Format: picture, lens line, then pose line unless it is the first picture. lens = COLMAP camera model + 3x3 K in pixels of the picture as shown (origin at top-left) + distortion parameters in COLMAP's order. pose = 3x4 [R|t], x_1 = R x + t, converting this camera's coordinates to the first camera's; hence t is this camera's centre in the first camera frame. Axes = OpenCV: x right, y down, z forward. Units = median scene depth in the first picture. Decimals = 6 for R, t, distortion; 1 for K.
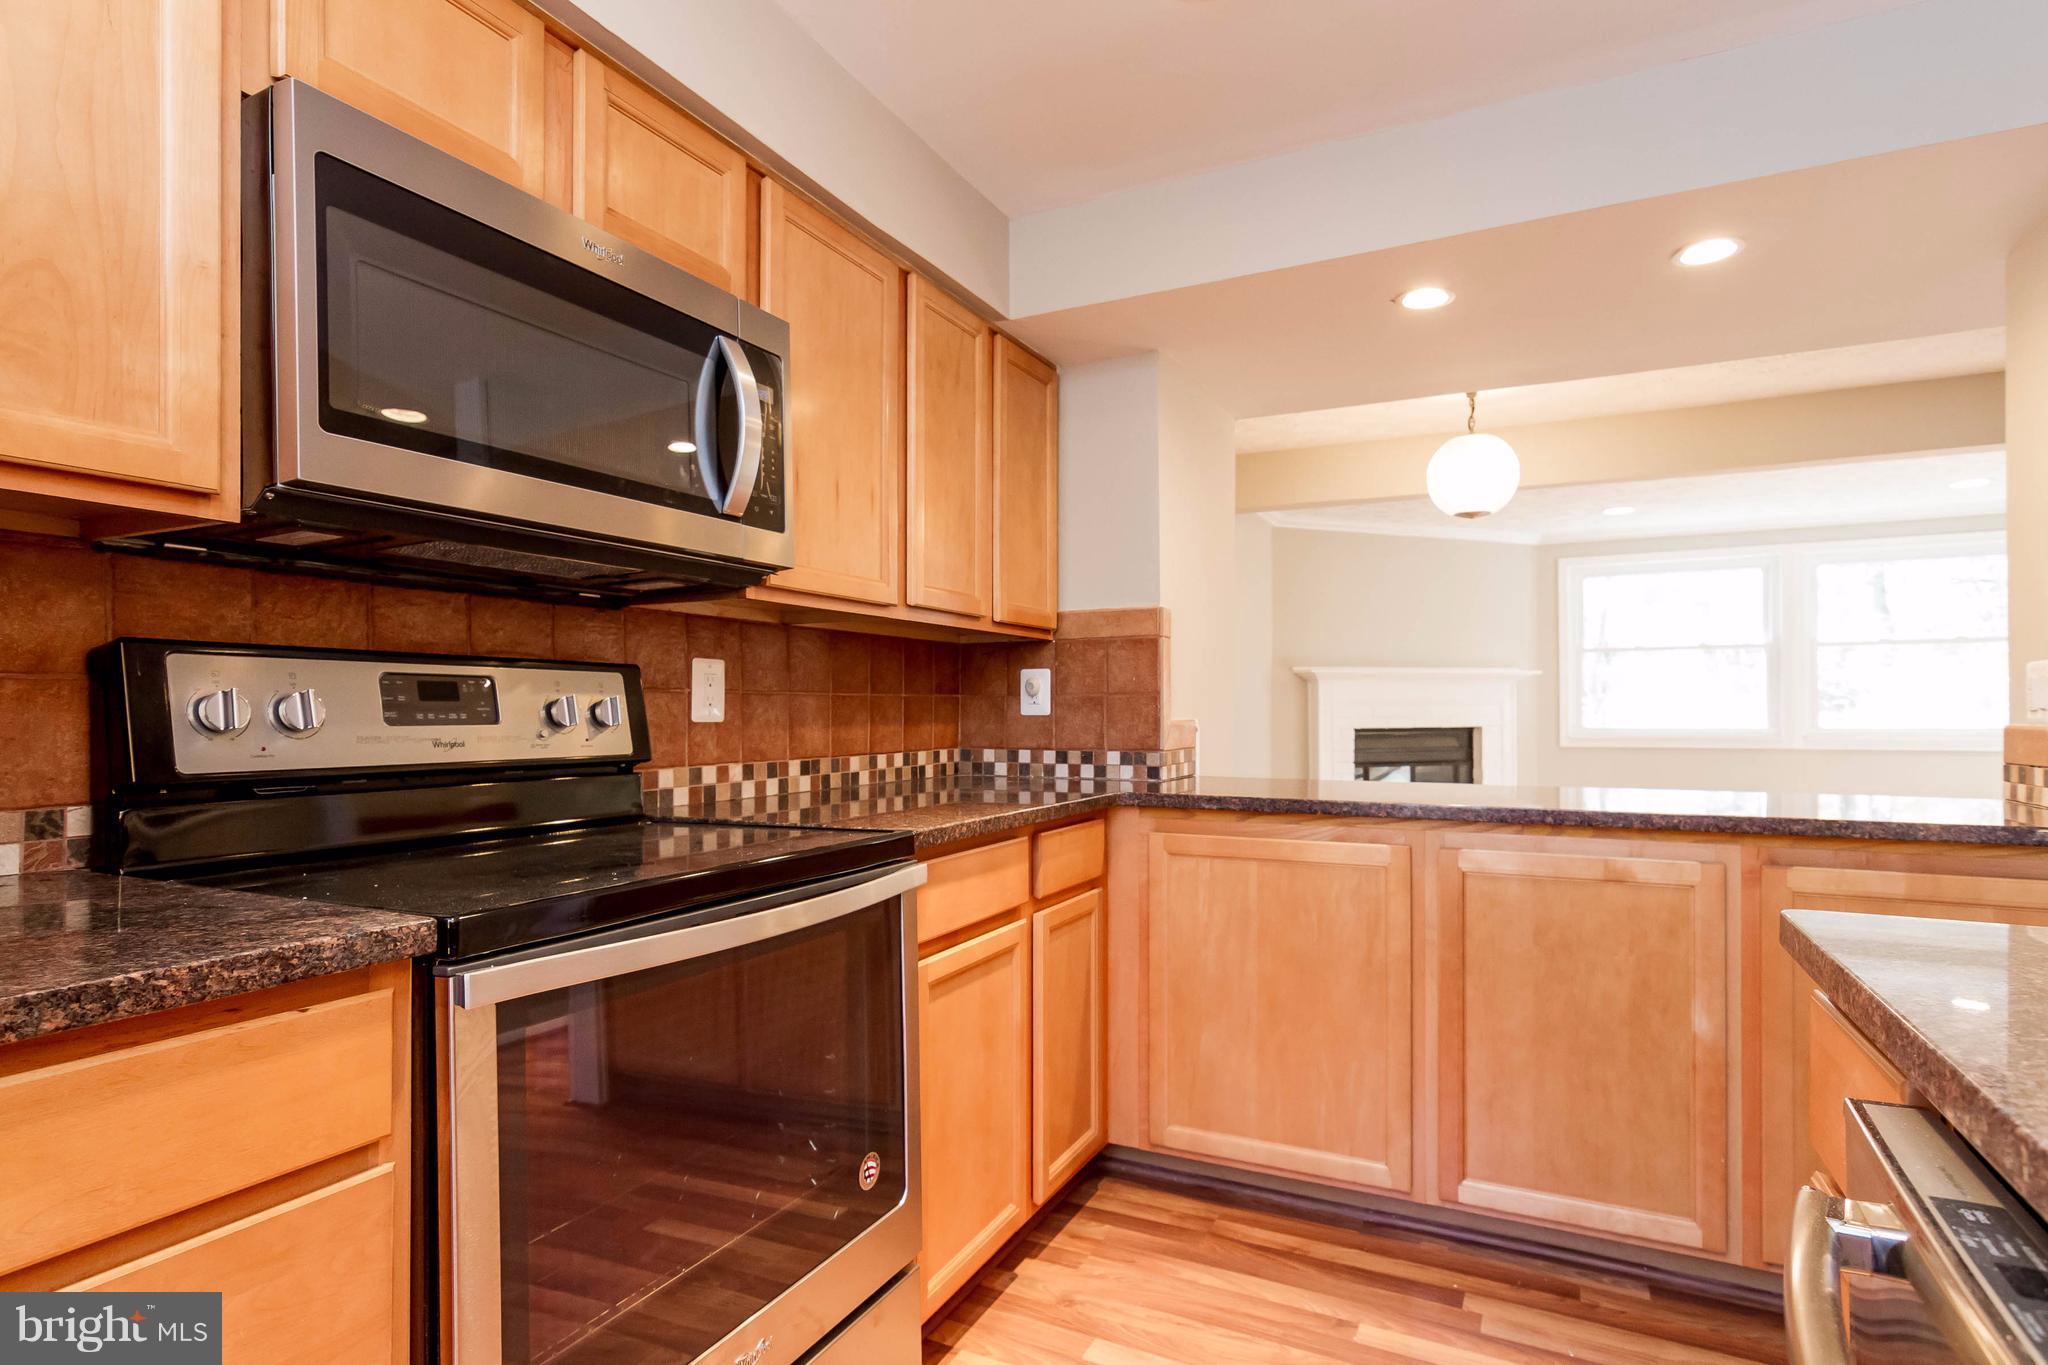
lens RADIAL K [[1048.1, 0, 1026.5], [0, 1048.1, 702.7], [0, 0, 1]] dist [-0.007755, 0.005897]
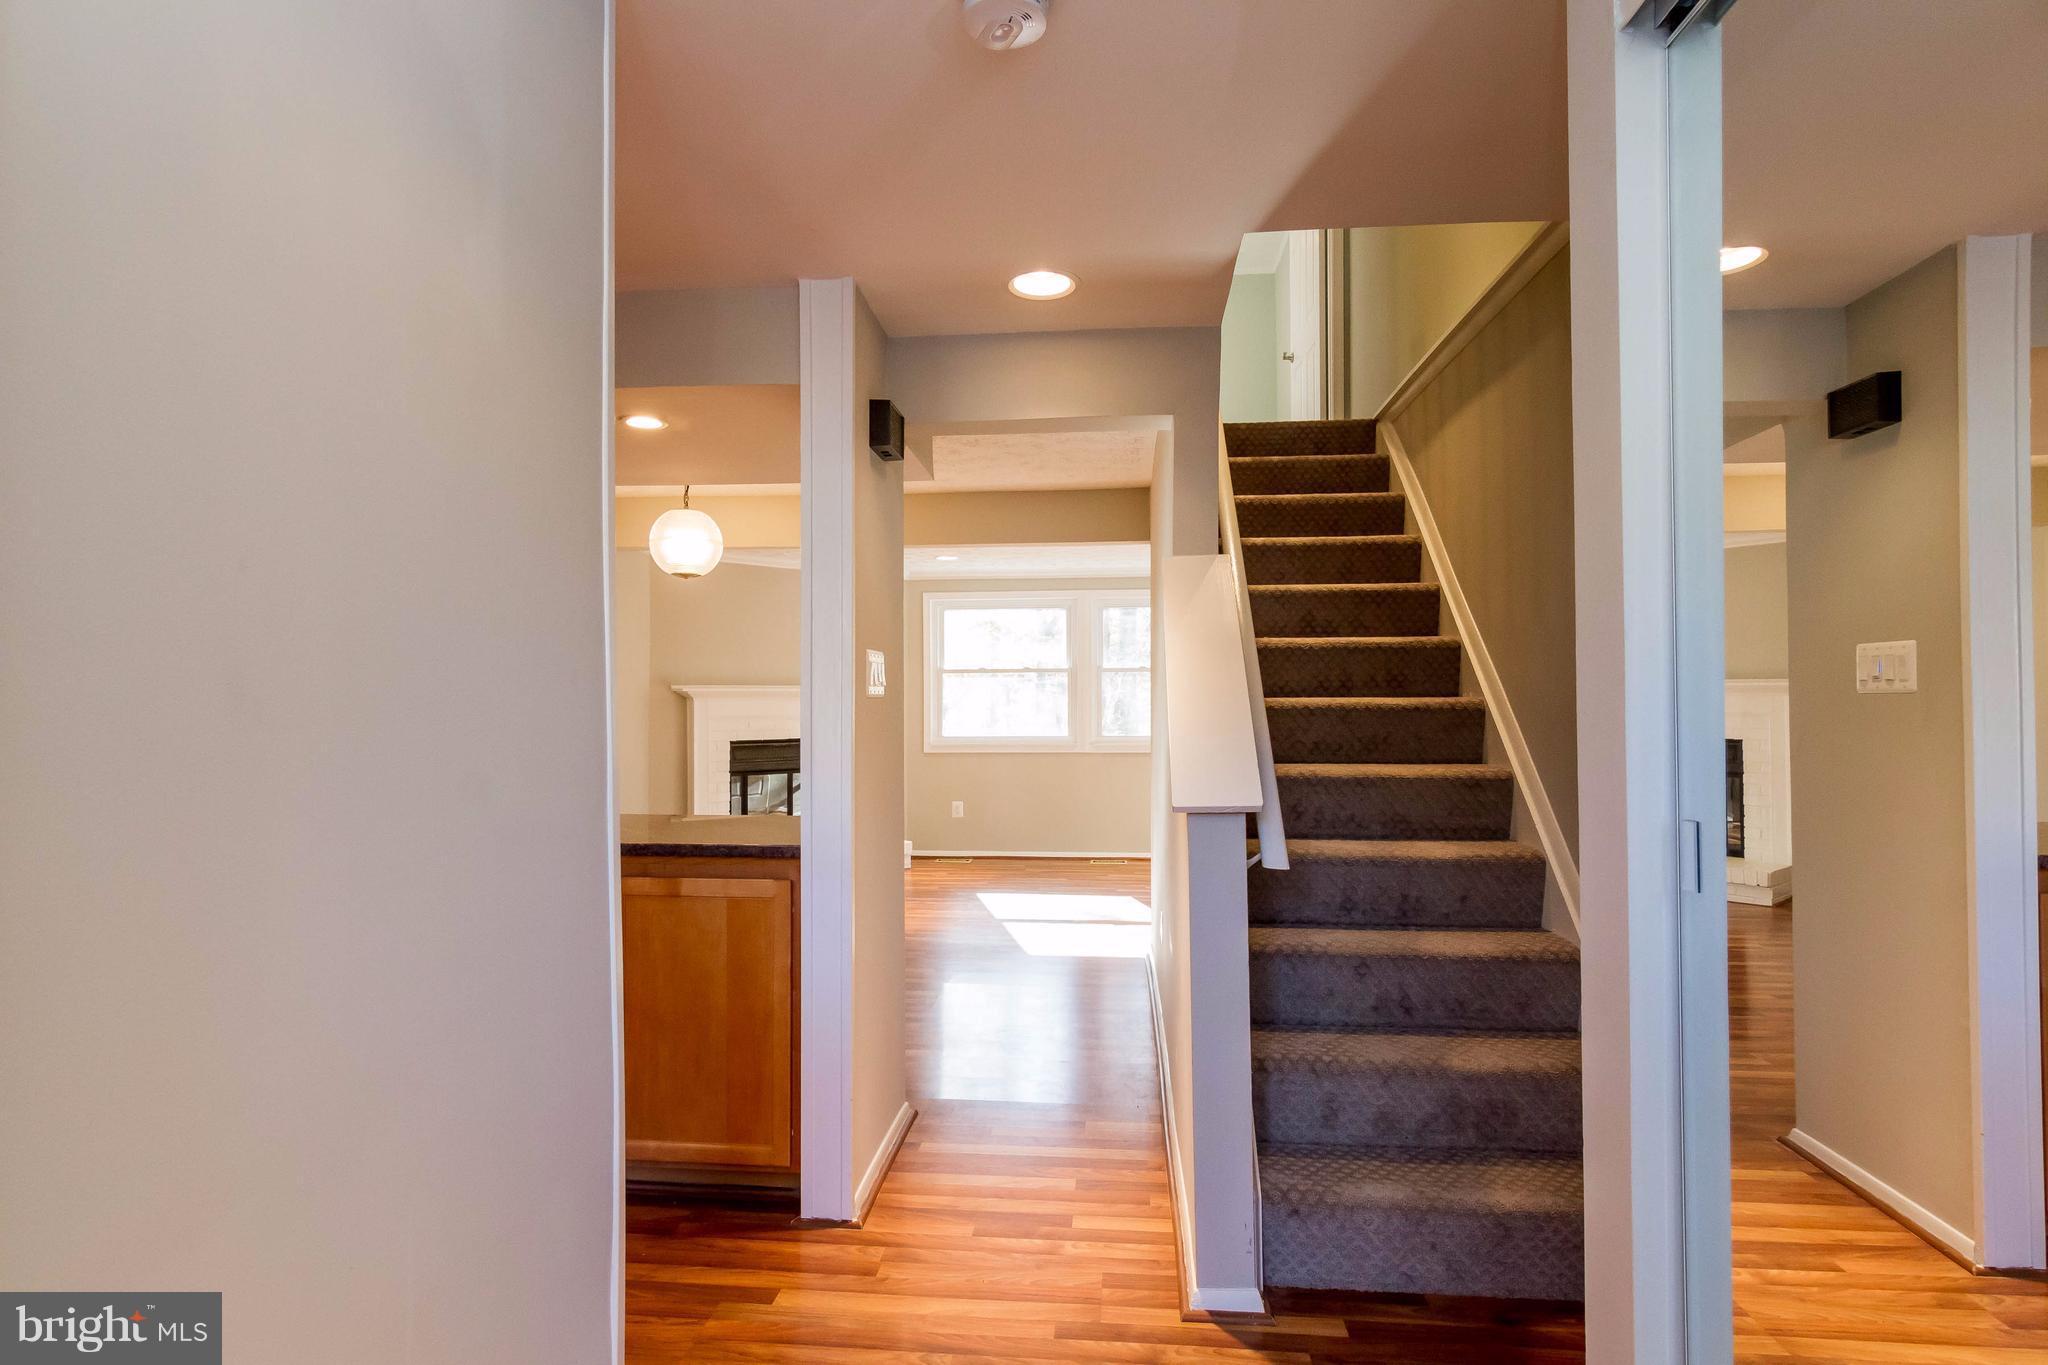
lens RADIAL K [[1048.1, 0, 1029.1], [0, 1048.1, 689.1], [0, 0, 1]] dist [-0.007755, 0.005897]
pose [[0.932177, 0.003986, 0.361982, 0.572365], [-0.001306, 0.999970, -0.007648, -0.062491], [-0.362001, 0.006657, 0.932154, -0.429520]]
